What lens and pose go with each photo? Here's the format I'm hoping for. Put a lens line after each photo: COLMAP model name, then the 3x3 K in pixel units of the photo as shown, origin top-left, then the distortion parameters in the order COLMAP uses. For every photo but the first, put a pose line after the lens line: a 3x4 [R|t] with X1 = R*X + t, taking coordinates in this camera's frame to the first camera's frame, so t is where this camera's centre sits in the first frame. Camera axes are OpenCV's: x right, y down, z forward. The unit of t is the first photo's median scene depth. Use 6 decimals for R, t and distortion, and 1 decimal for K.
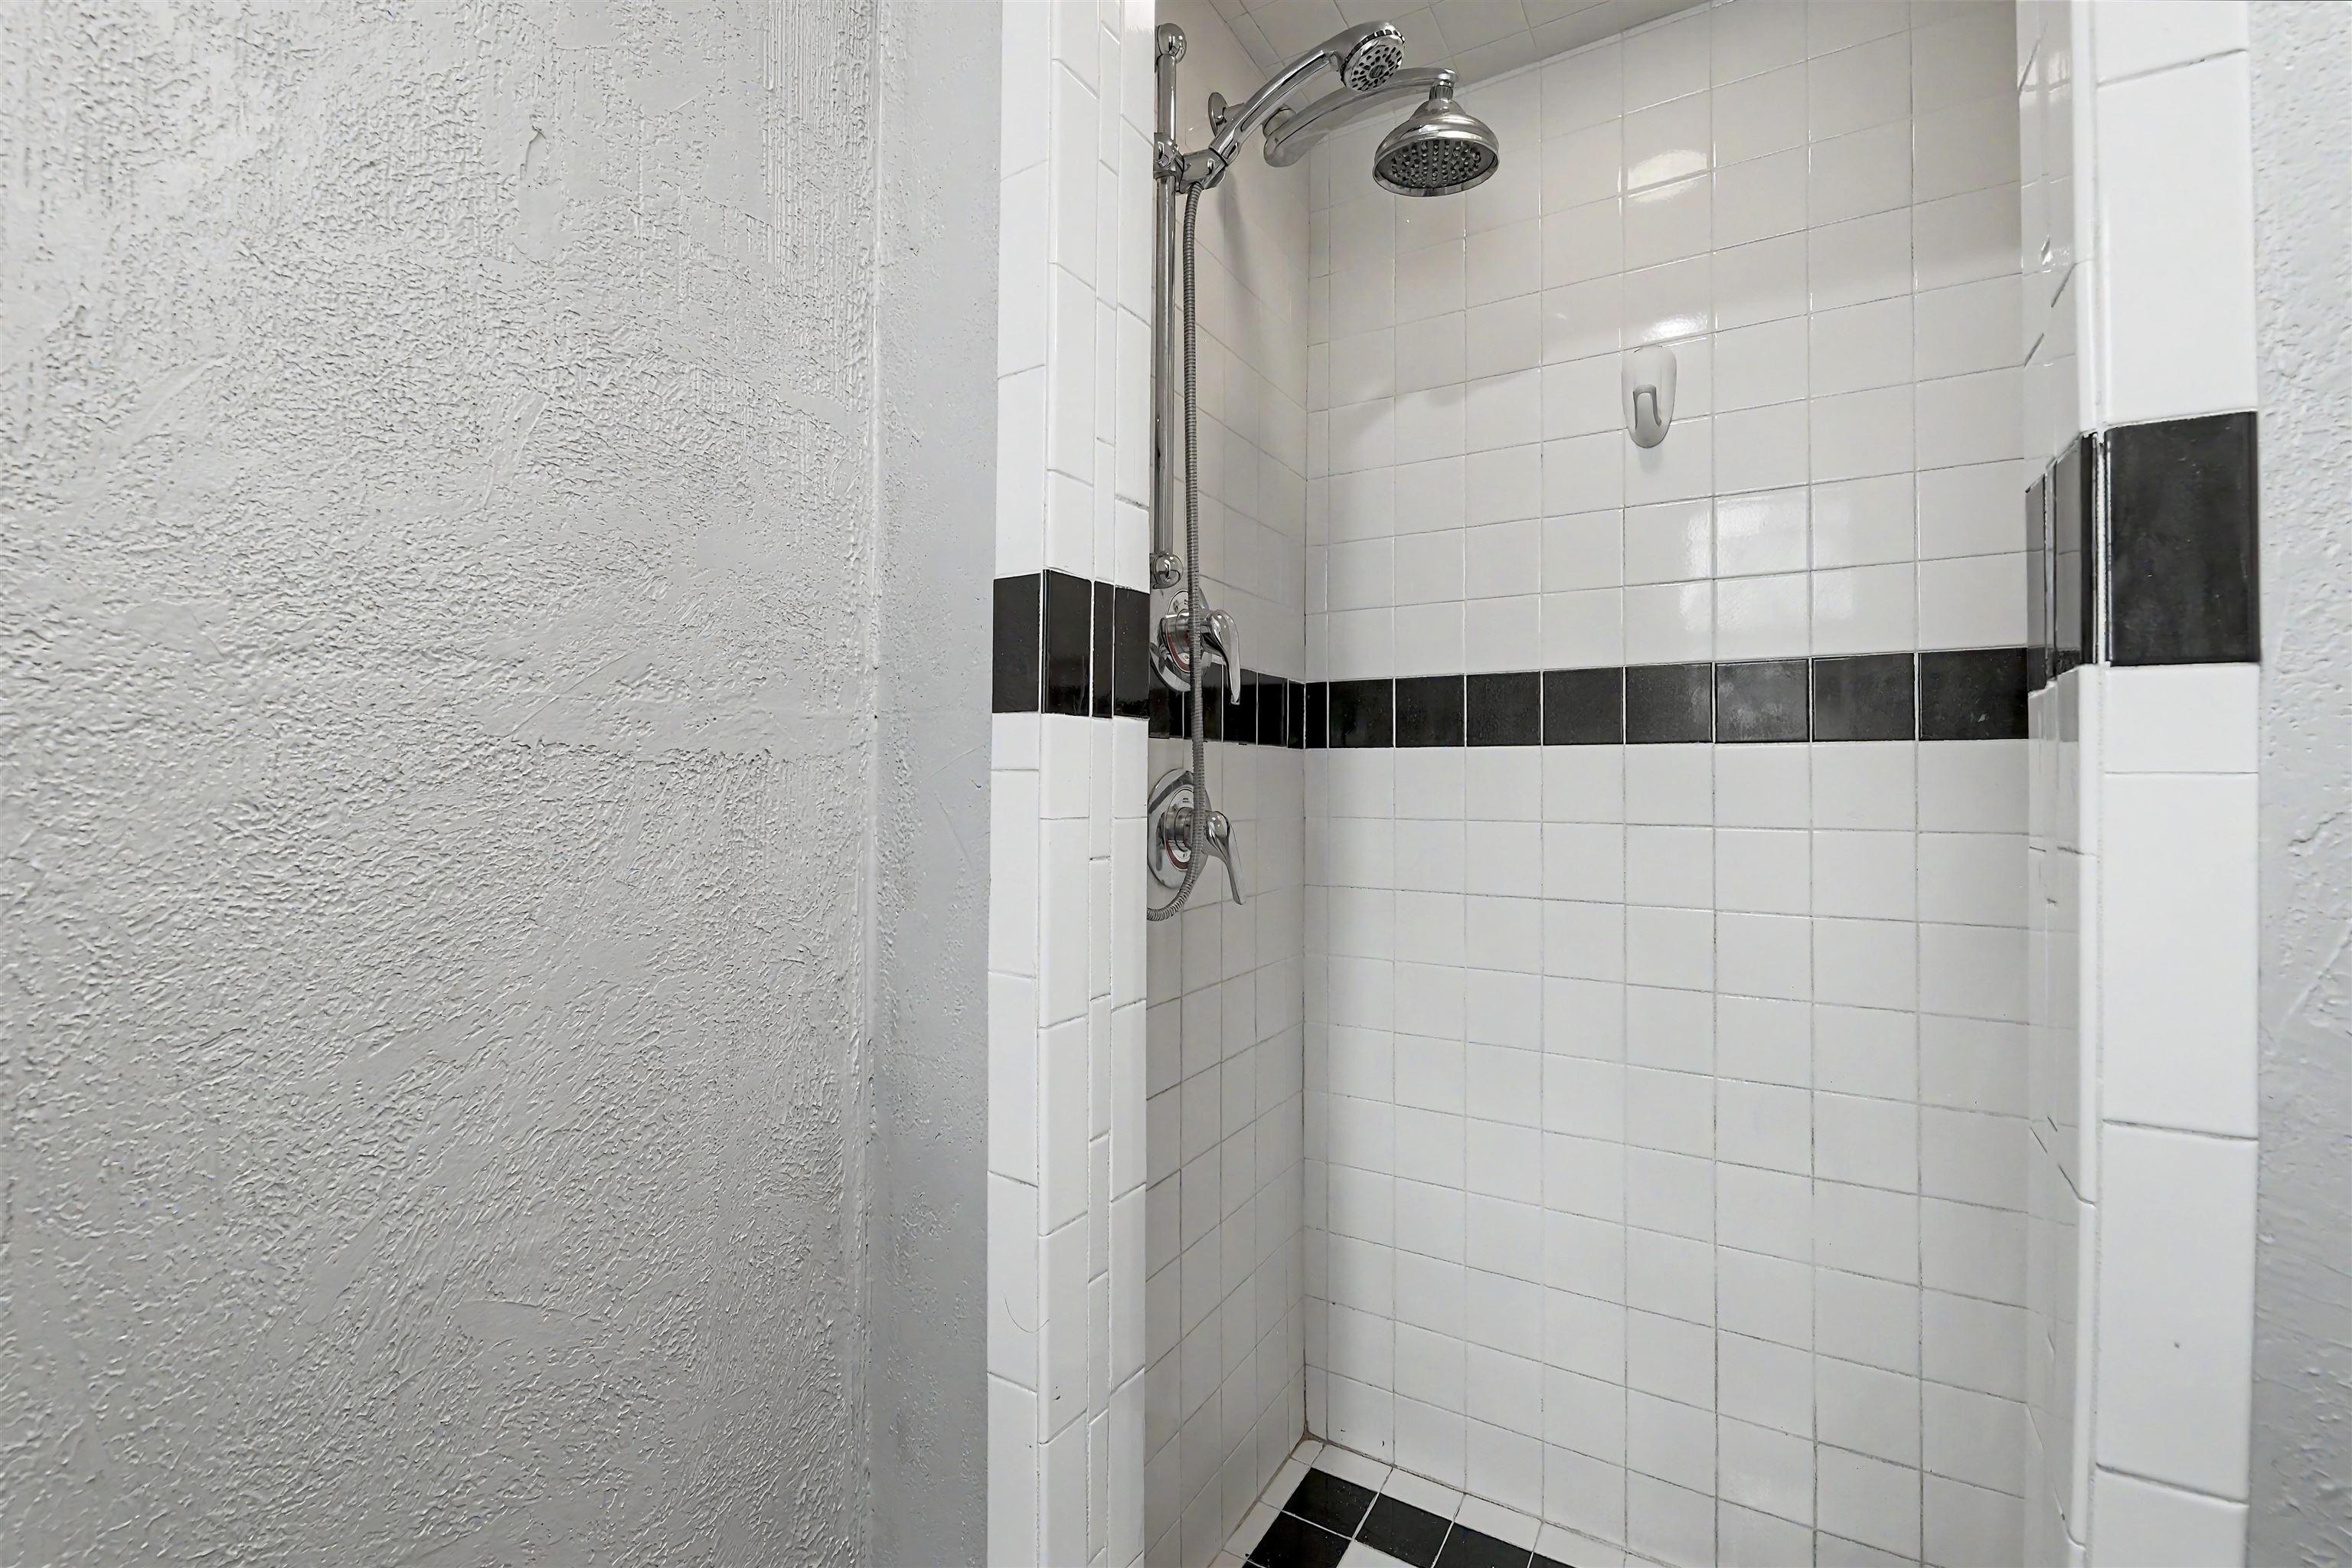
lens RADIAL K [[1012.0, 0, 1168.1], [0, 1012.0, 773.2], [0, 0, 1]] dist [0.000697, -0.002157]
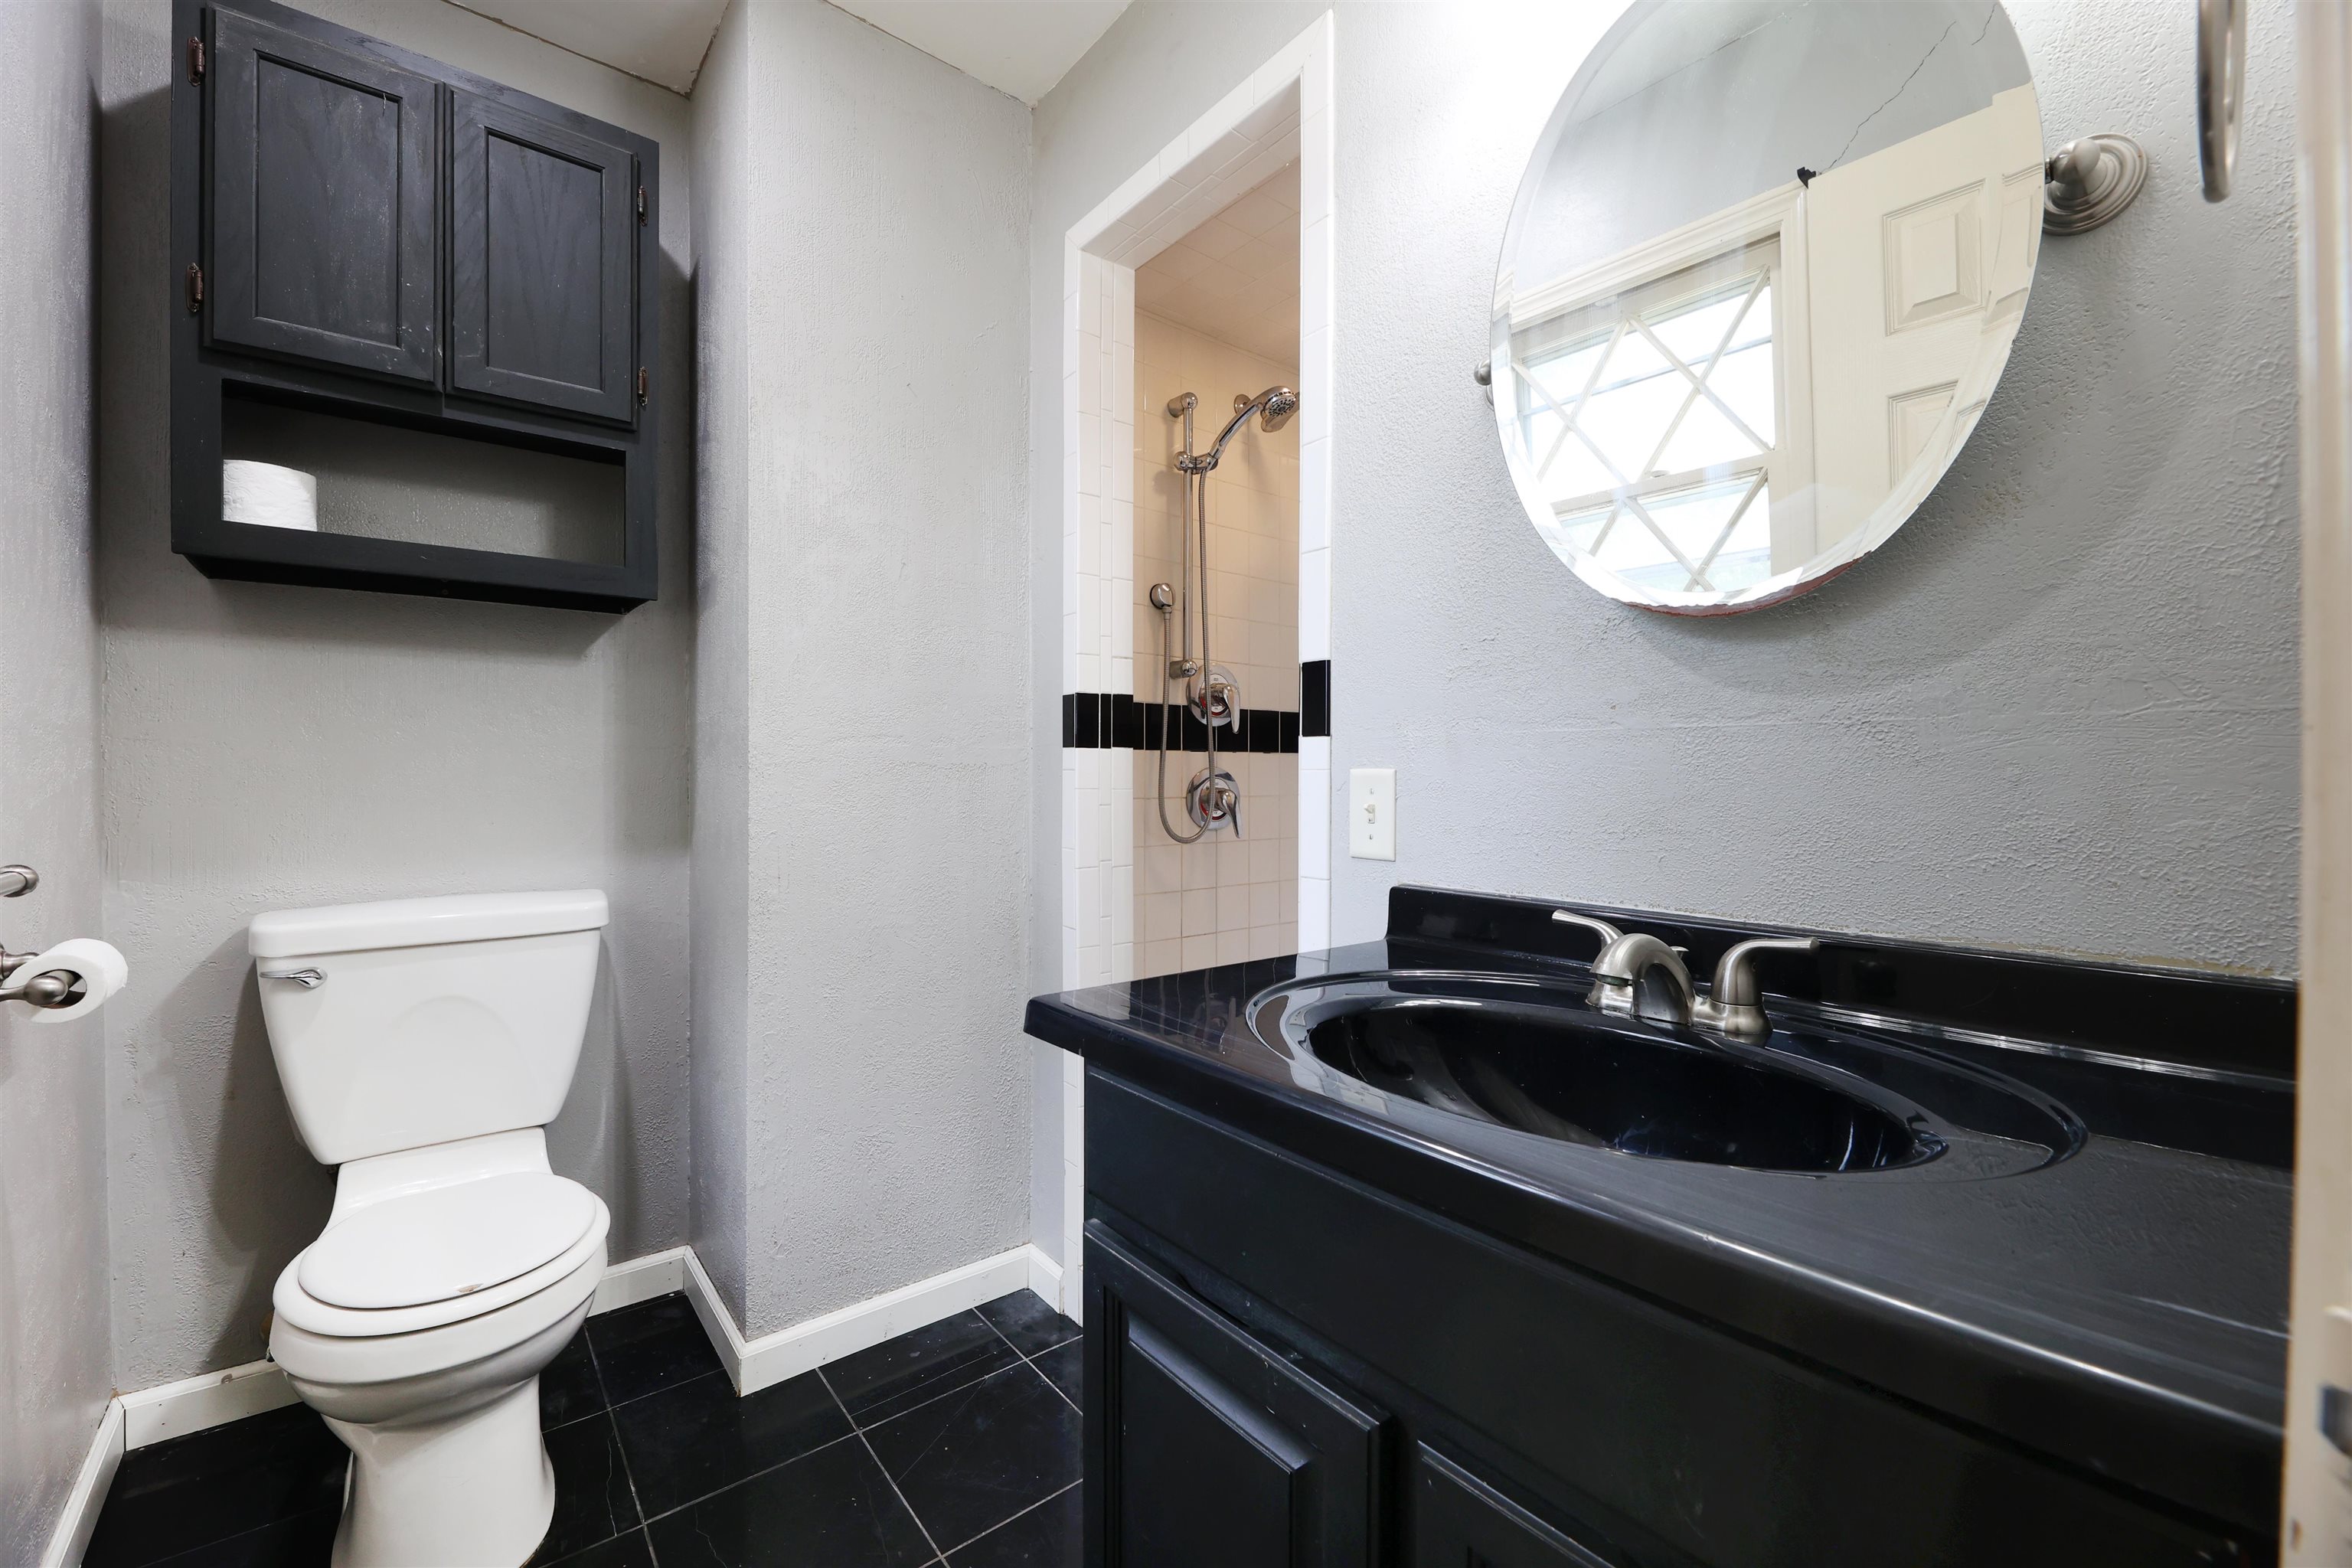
lens RADIAL K [[941.6, 0, 1170.9], [0, 941.6, 783.0], [0, 0, 1]] dist [-0.003334, -0.000558]
pose [[0.942963, -0.005669, -0.332849, 0.837992], [0.011651, 0.999804, 0.015979, -0.004202], [0.332694, -0.018946, 0.942845, -1.106651]]
